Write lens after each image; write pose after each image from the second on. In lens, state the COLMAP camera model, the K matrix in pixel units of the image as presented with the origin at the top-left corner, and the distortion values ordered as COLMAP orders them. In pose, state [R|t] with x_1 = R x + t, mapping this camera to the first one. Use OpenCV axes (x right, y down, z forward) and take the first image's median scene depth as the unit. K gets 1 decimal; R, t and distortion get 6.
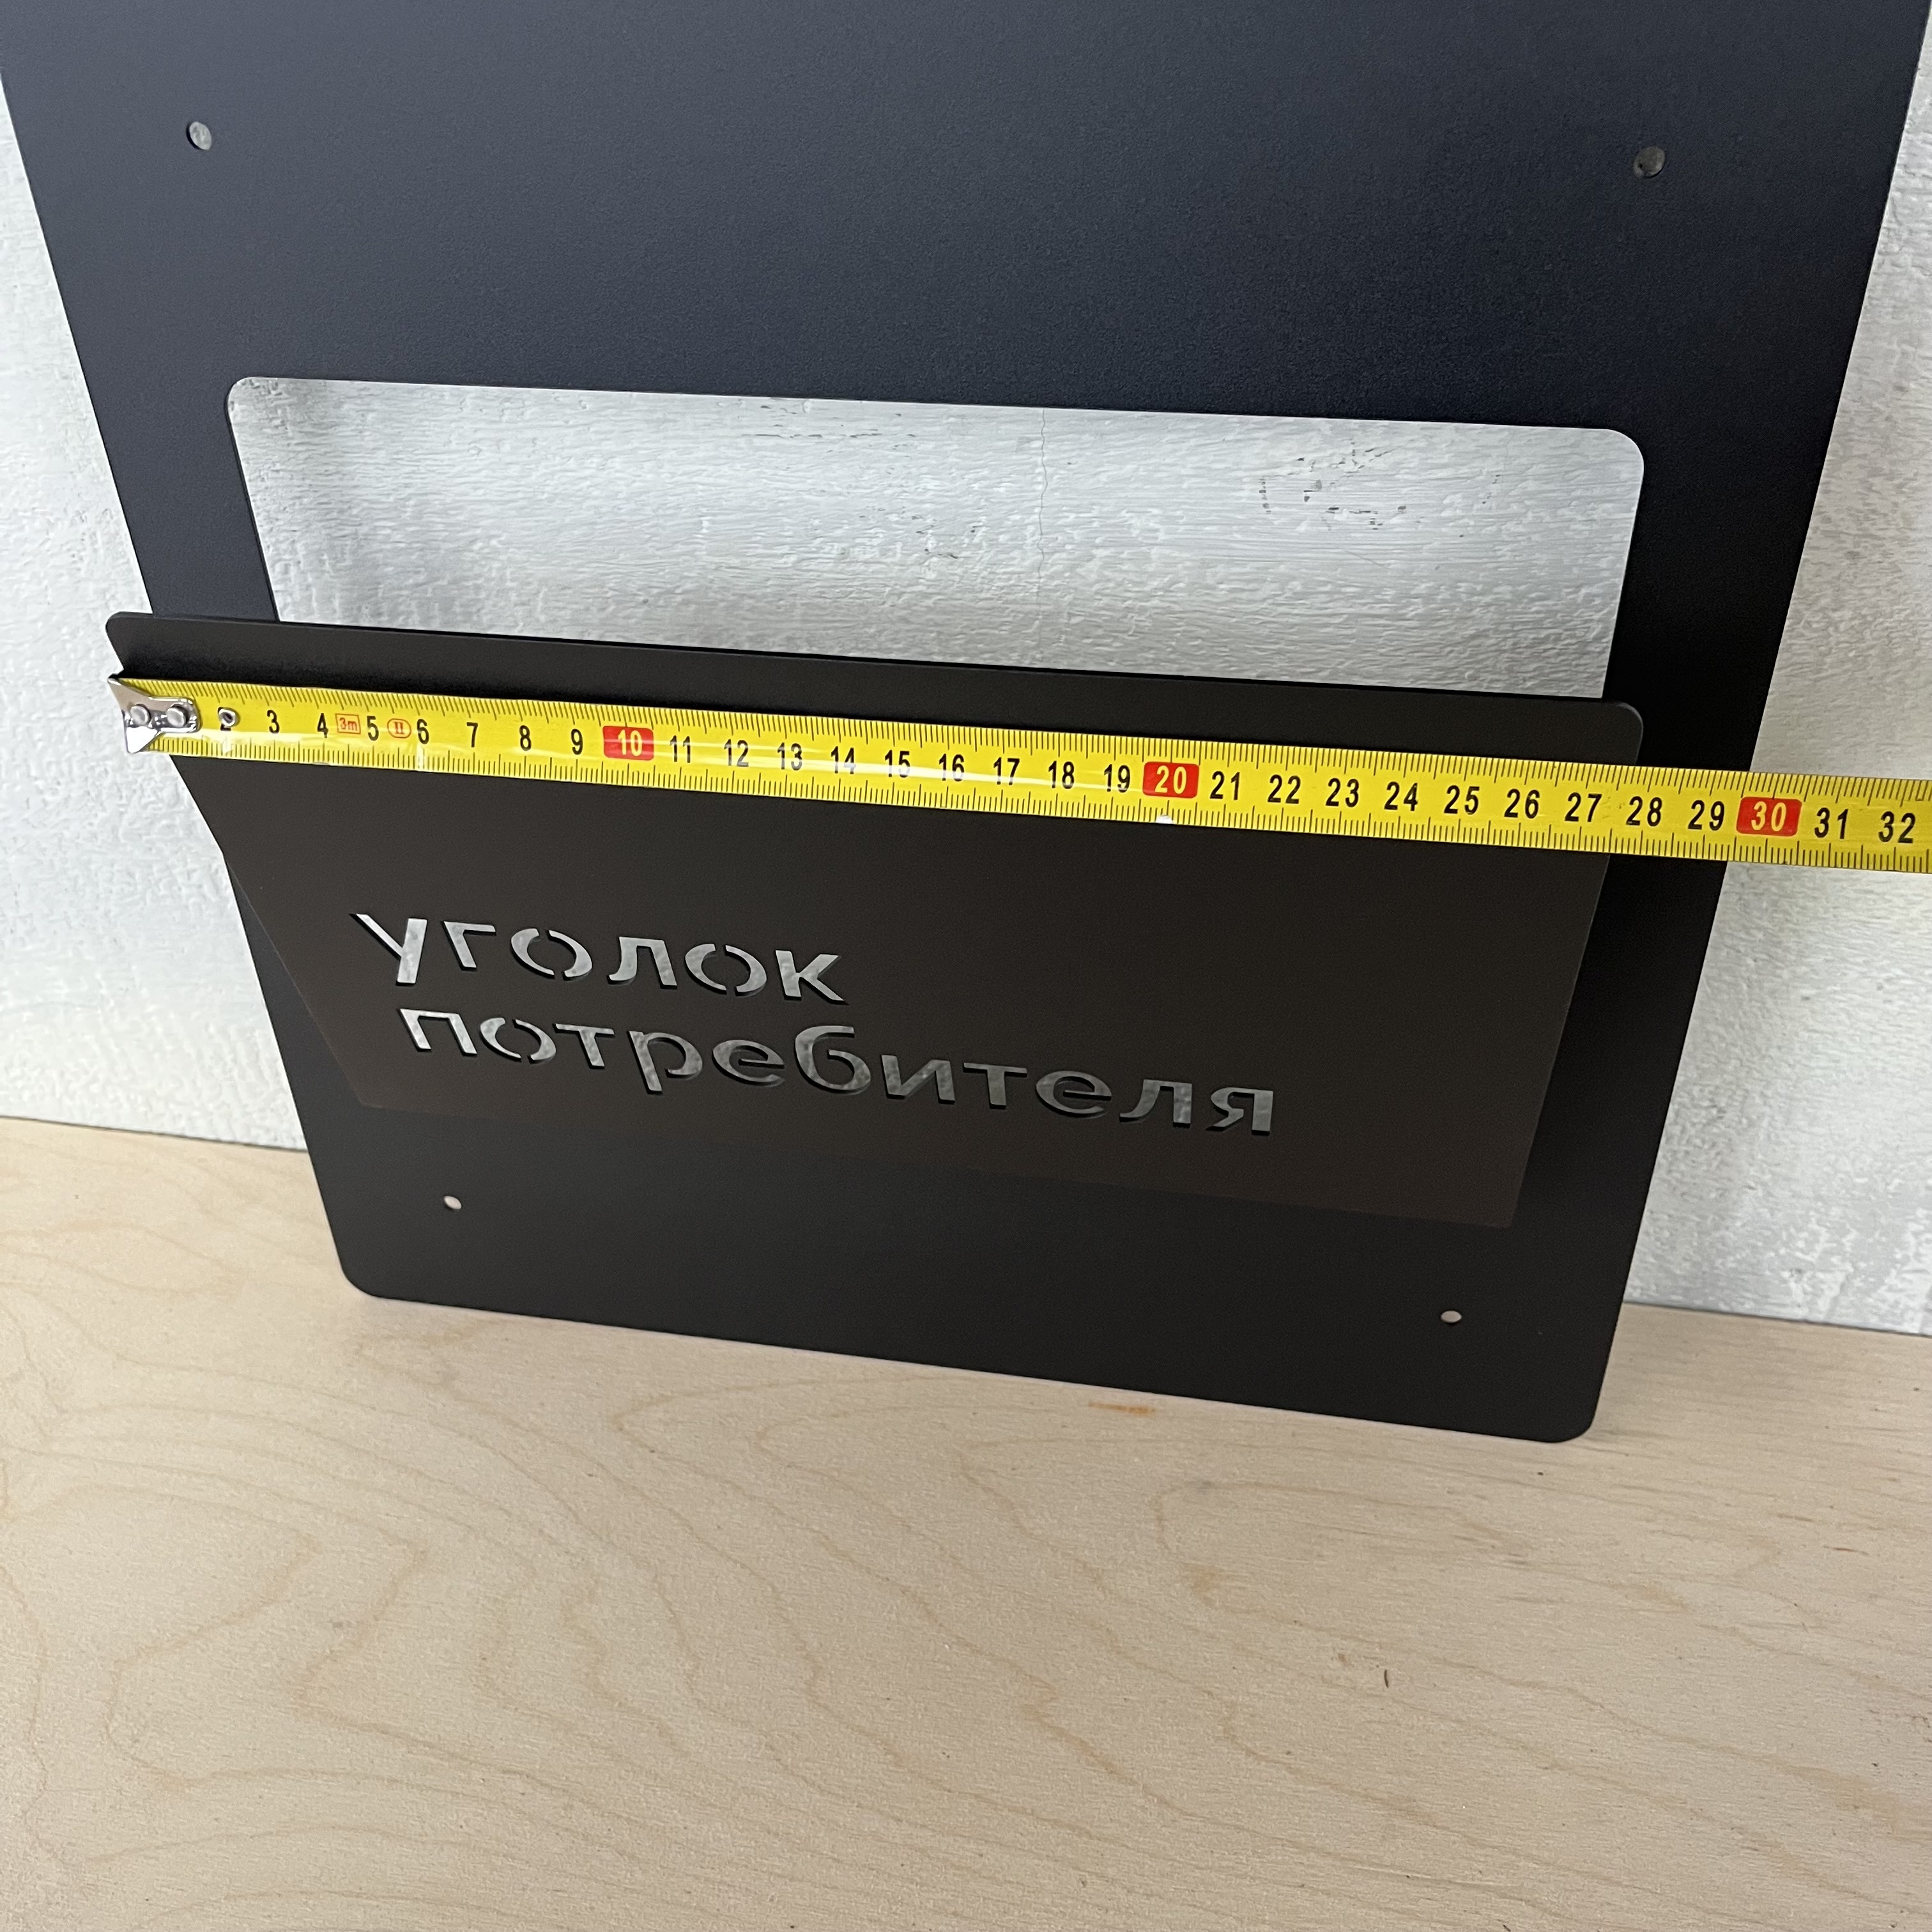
lens RADIAL K [[1939.1, 0, 955.8], [0, 1939.1, 966.3], [0, 0, 1]] dist [0.022661, -0.015032]
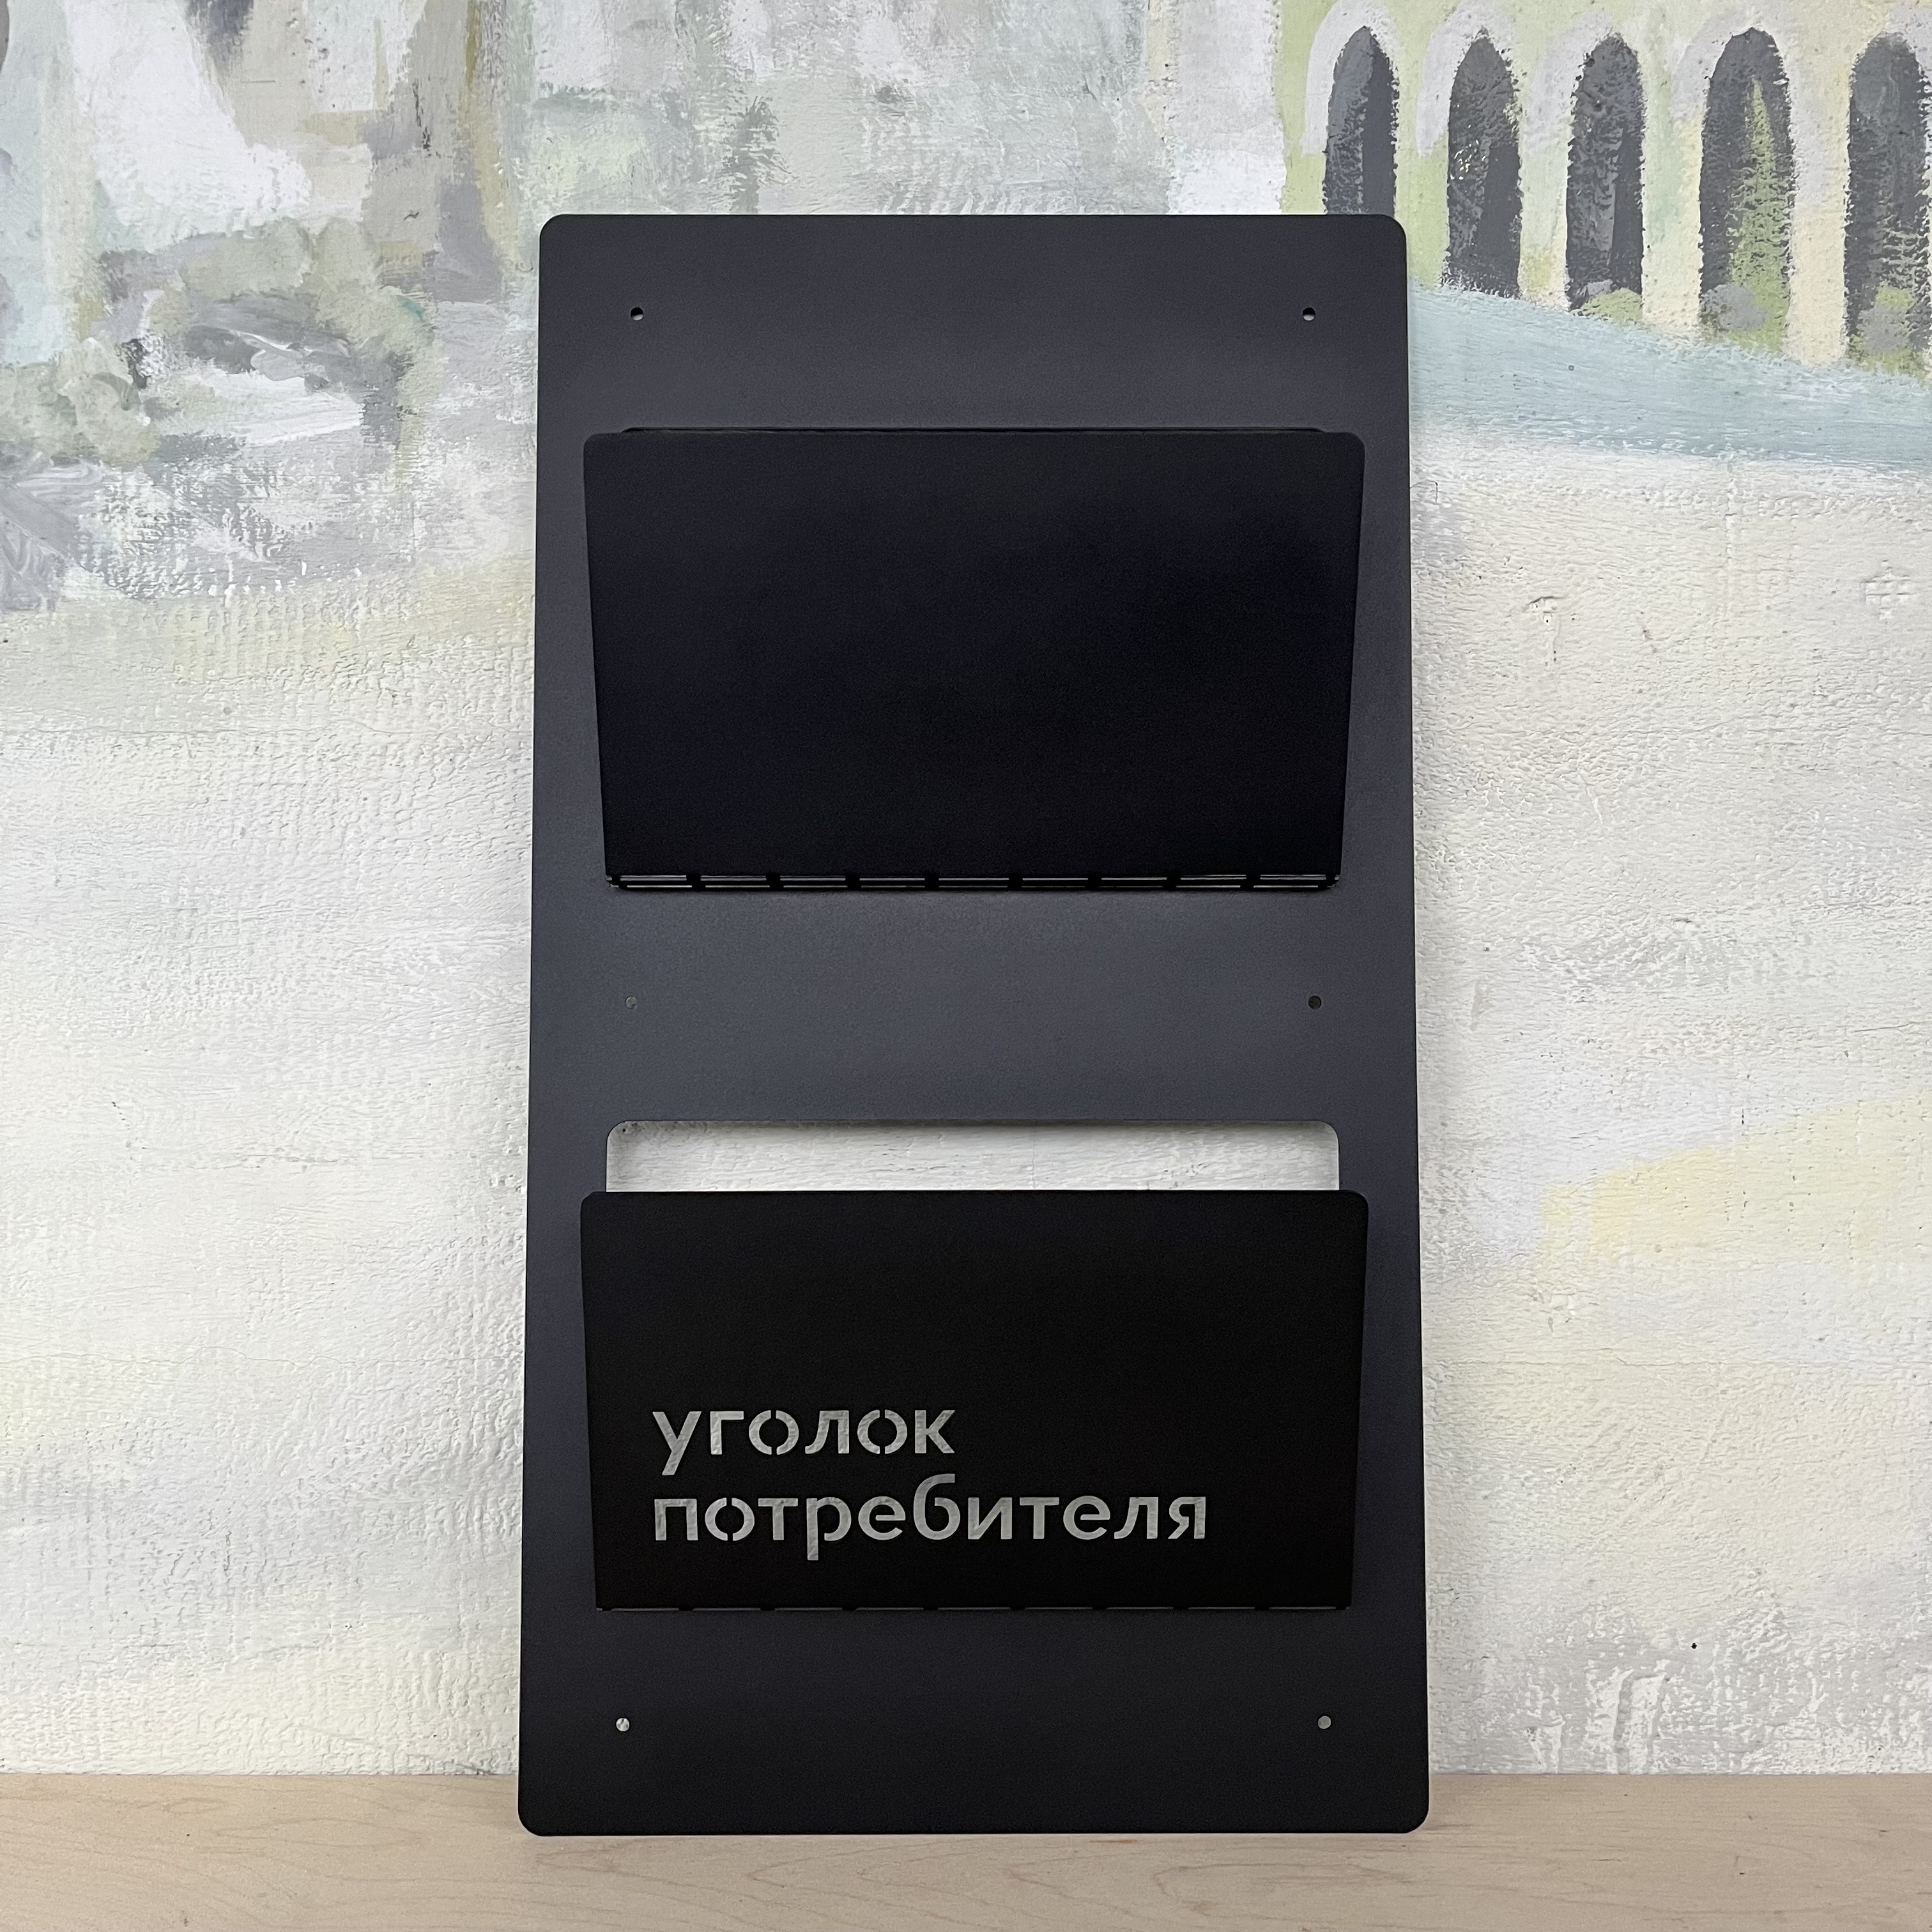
lens RADIAL K [[1947.9, 0, 985.1], [0, 1947.9, 961.0], [0, 0, 1]] dist [0.022716, 0.007180]
pose [[0.980554, 0.034768, 0.193145, -0.353746], [0.093083, 0.784040, -0.613691, 0.692283], [-0.172770, 0.619736, 0.765557, -0.545550]]
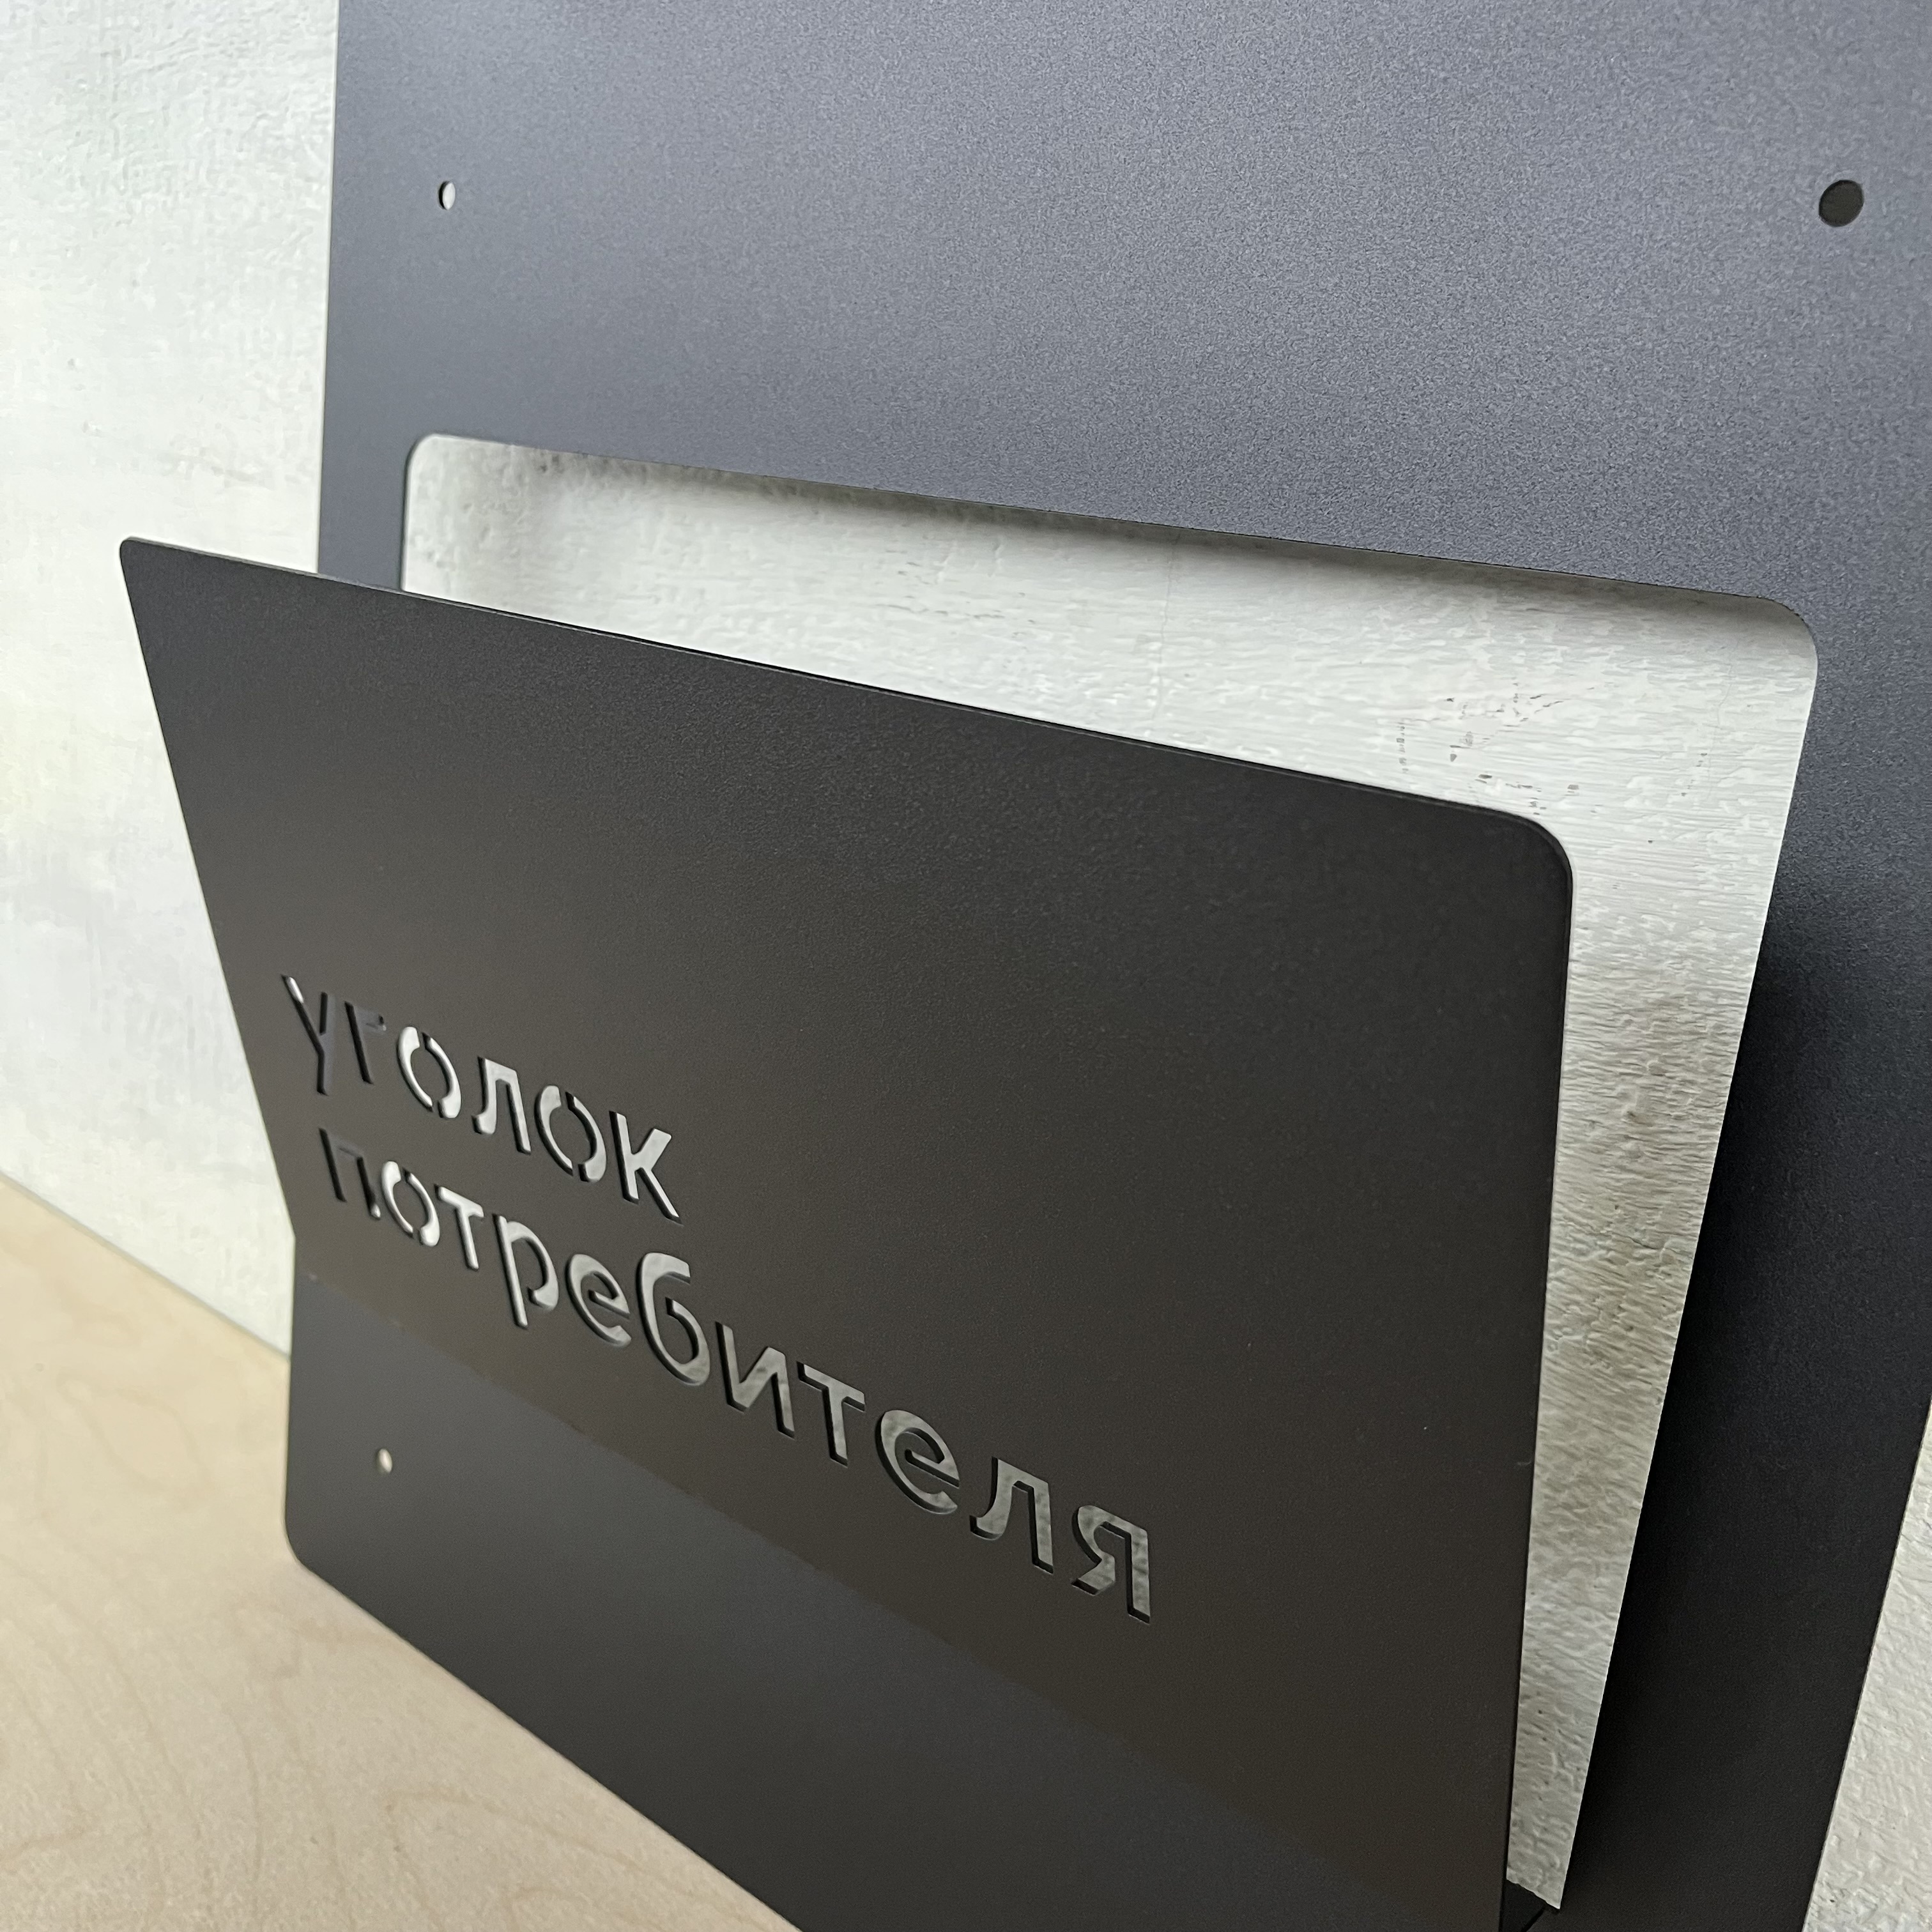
lens RADIAL K [[1952.7, 0, 988.7], [0, 1952.7, 955.2], [0, 0, 1]] dist [0.033166, -0.022948]
pose [[0.872893, 0.231324, -0.429589, 0.336986], [-0.383223, 0.870009, -0.310201, 0.114647], [0.301989, 0.435401, 0.848074, 0.321485]]
